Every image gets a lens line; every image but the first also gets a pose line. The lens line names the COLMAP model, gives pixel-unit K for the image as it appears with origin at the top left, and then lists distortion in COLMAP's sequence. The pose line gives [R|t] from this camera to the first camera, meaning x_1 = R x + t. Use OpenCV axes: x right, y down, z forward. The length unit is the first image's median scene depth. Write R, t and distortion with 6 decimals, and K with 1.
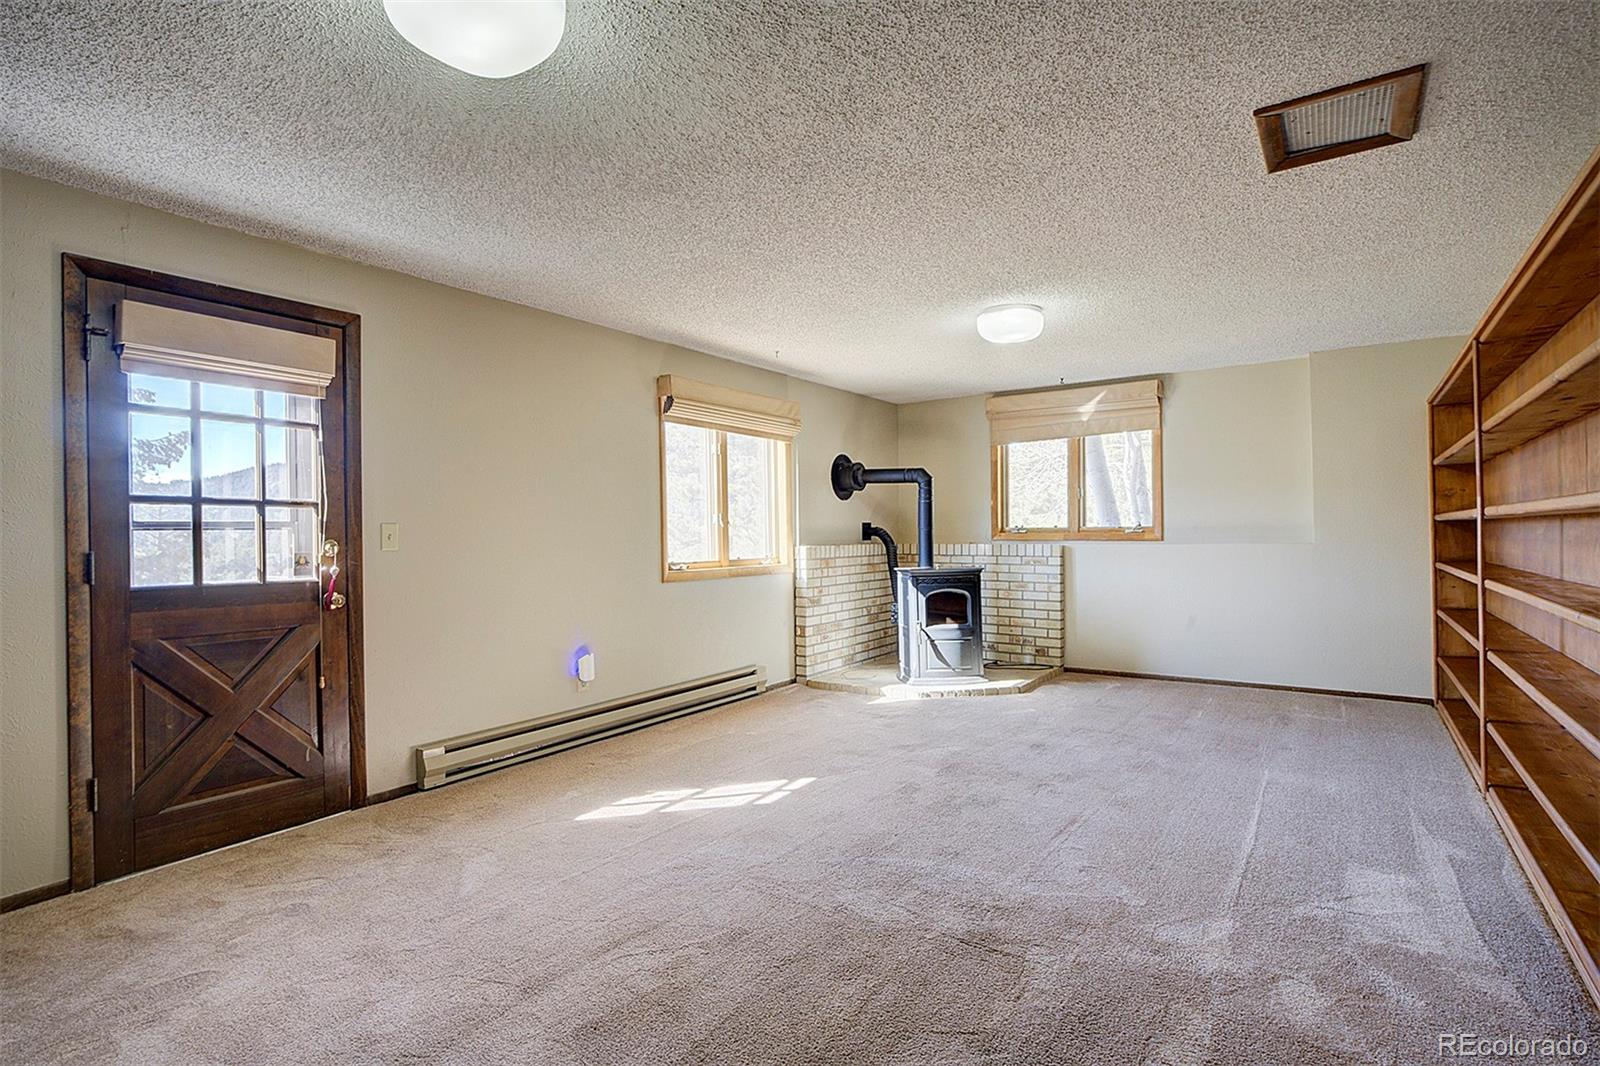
lens RADIAL K [[776.2, 0, 802.2], [0, 776.2, 531.2], [0, 0, 1]] dist [-0.003723, -0.000858]
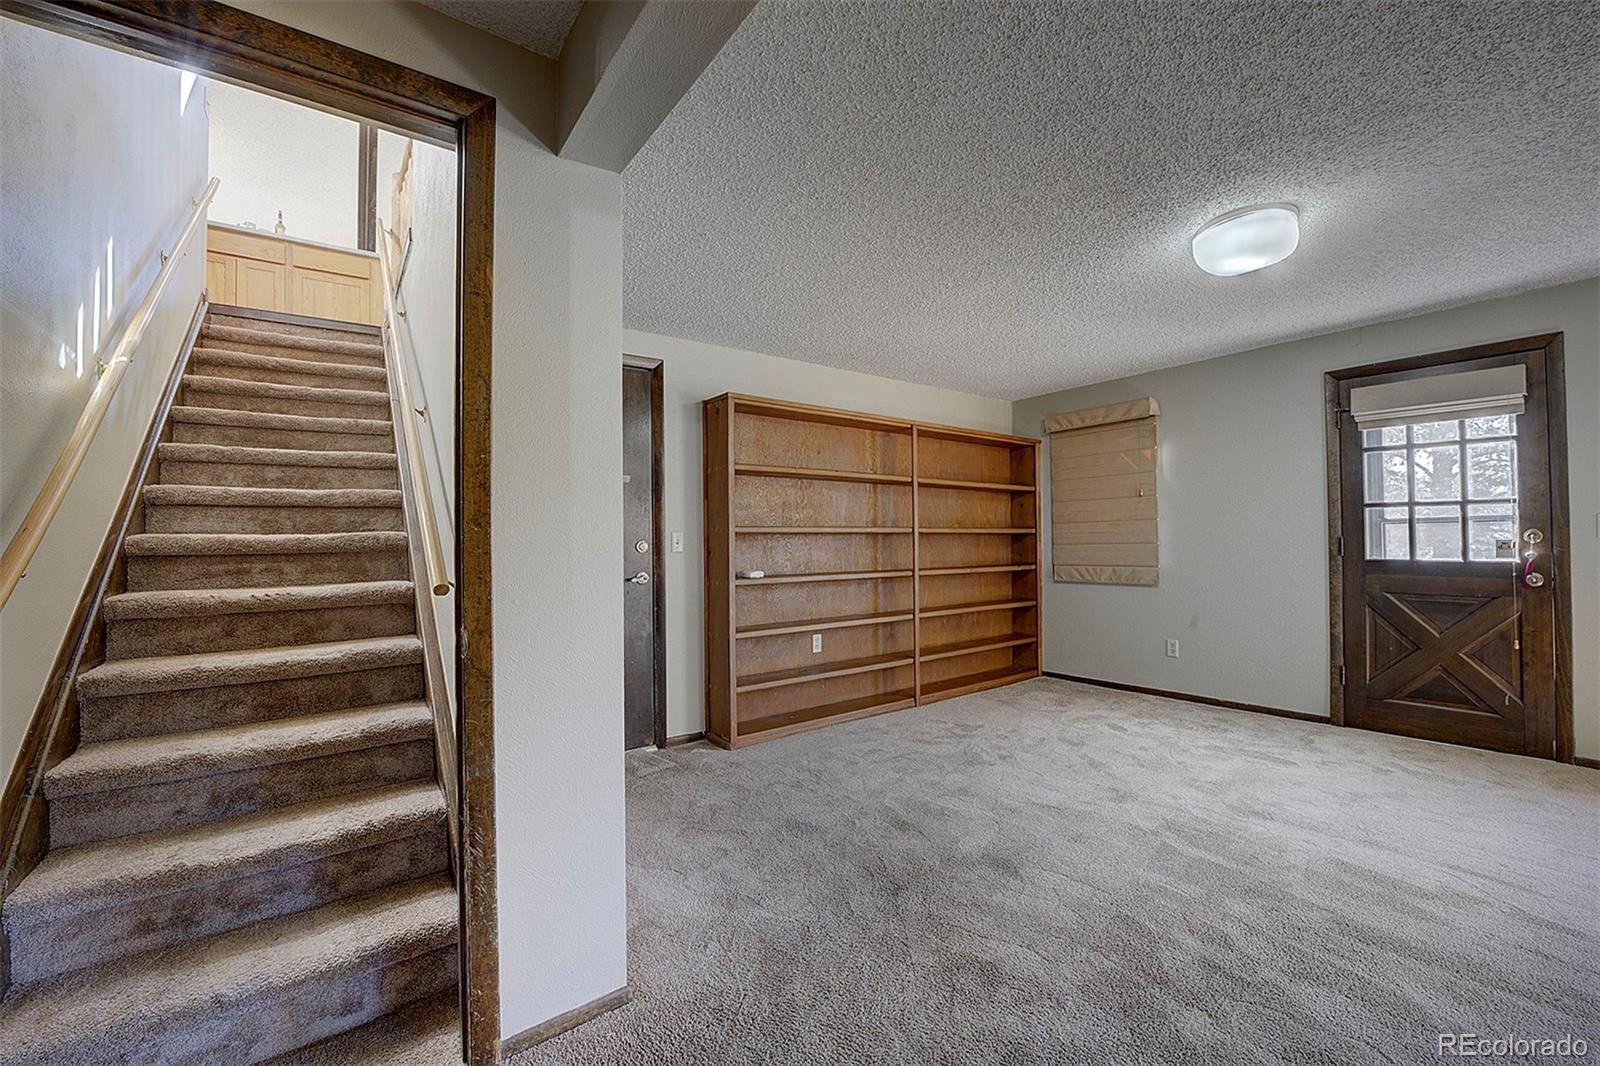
lens RADIAL K [[647.3, 0, 799.5], [0, 647.3, 532.9], [0, 0, 1]] dist [-0.000318, -0.000038]
pose [[-0.329890, -0.003732, -0.944012, 0.800399], [0.015313, 0.999839, -0.009304, 0.010337], [0.943895, -0.017525, -0.329780, 0.291102]]
